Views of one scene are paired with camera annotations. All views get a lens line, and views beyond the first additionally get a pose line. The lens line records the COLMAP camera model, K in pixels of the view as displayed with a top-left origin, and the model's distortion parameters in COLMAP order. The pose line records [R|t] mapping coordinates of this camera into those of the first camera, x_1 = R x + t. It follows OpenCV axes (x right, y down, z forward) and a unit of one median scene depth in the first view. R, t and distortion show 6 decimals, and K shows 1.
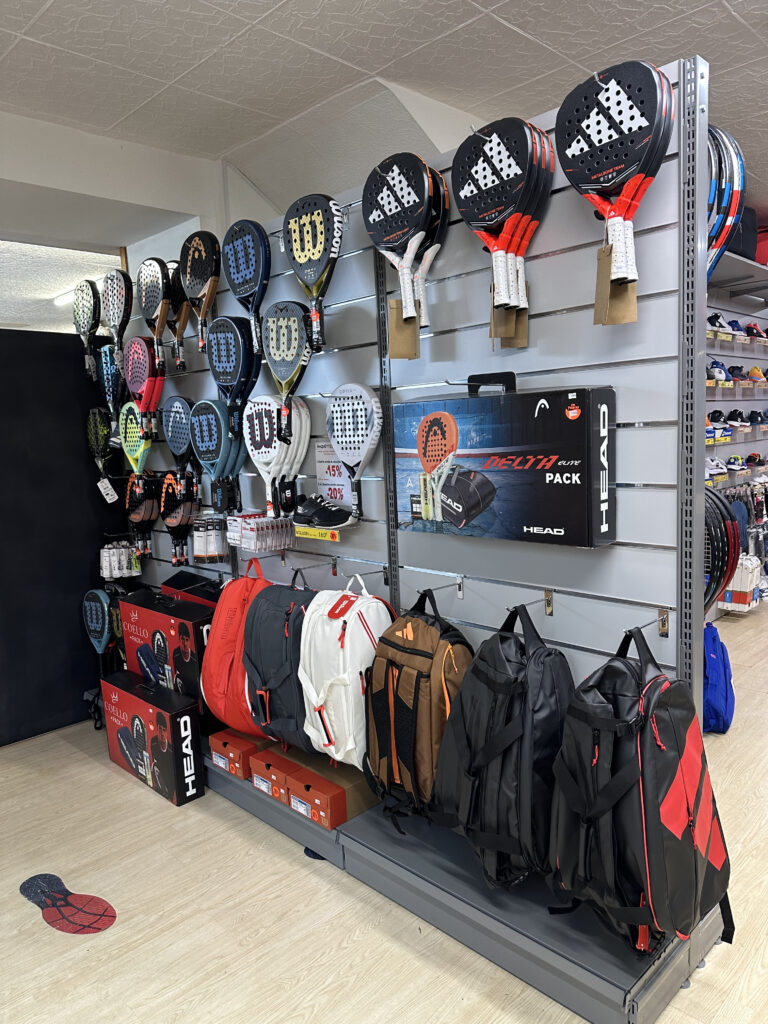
lens RADIAL K [[722.0, 0, 384.0], [0, 722.0, 512.0], [0, 0, 1]] dist [0.080565, -0.003875]
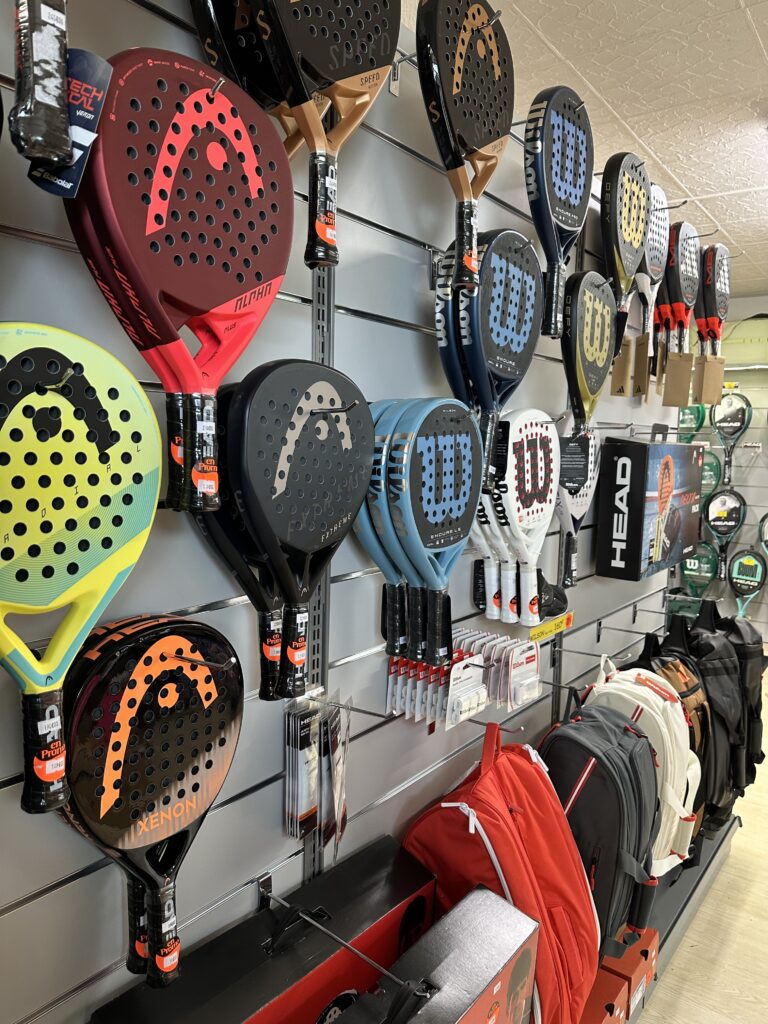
lens RADIAL K [[722.0, 0, 384.0], [0, 722.0, 512.0], [0, 0, 1]] dist [0.080565, -0.003875]
pose [[-0.145526, -0.059030, 0.987592, -0.584348], [0.101023, 0.992114, 0.074187, -0.112778], [-0.984183, 0.110566, -0.138415, 0.995308]]
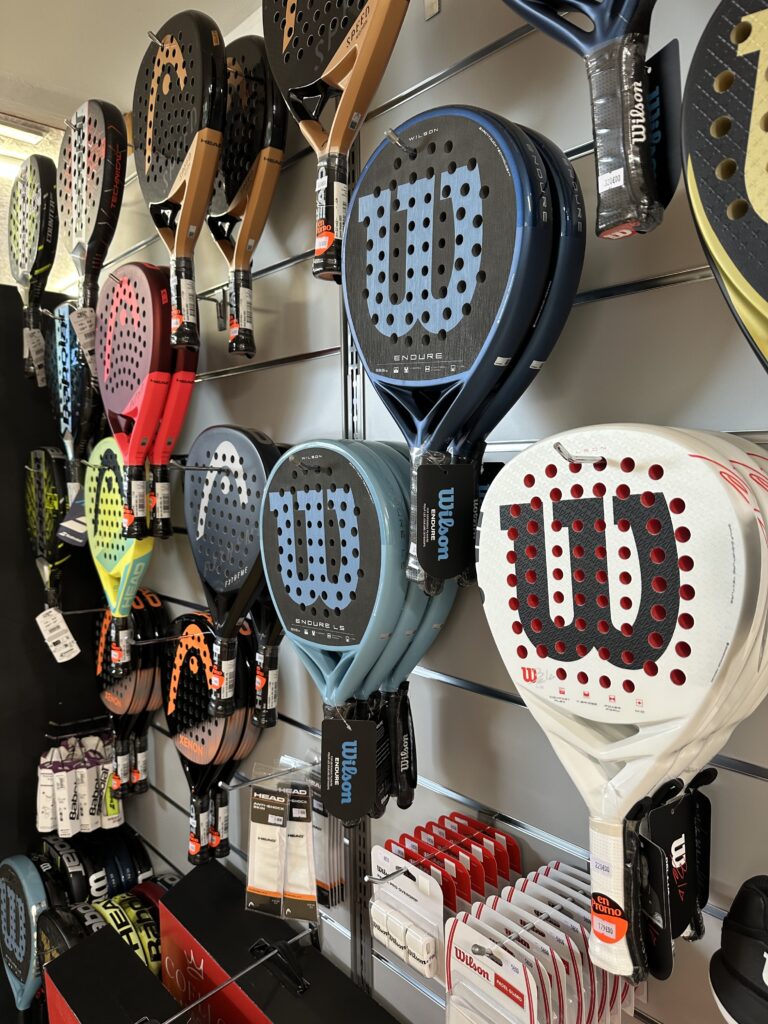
lens RADIAL K [[722.0, 0, 384.0], [0, 722.0, 512.0], [0, 0, 1]] dist [0.080565, -0.003875]
pose [[0.998069, 0.037890, -0.049212, -0.185493], [-0.040522, 0.997738, -0.053639, -0.099570], [0.047069, 0.055530, 0.997347, 0.642386]]
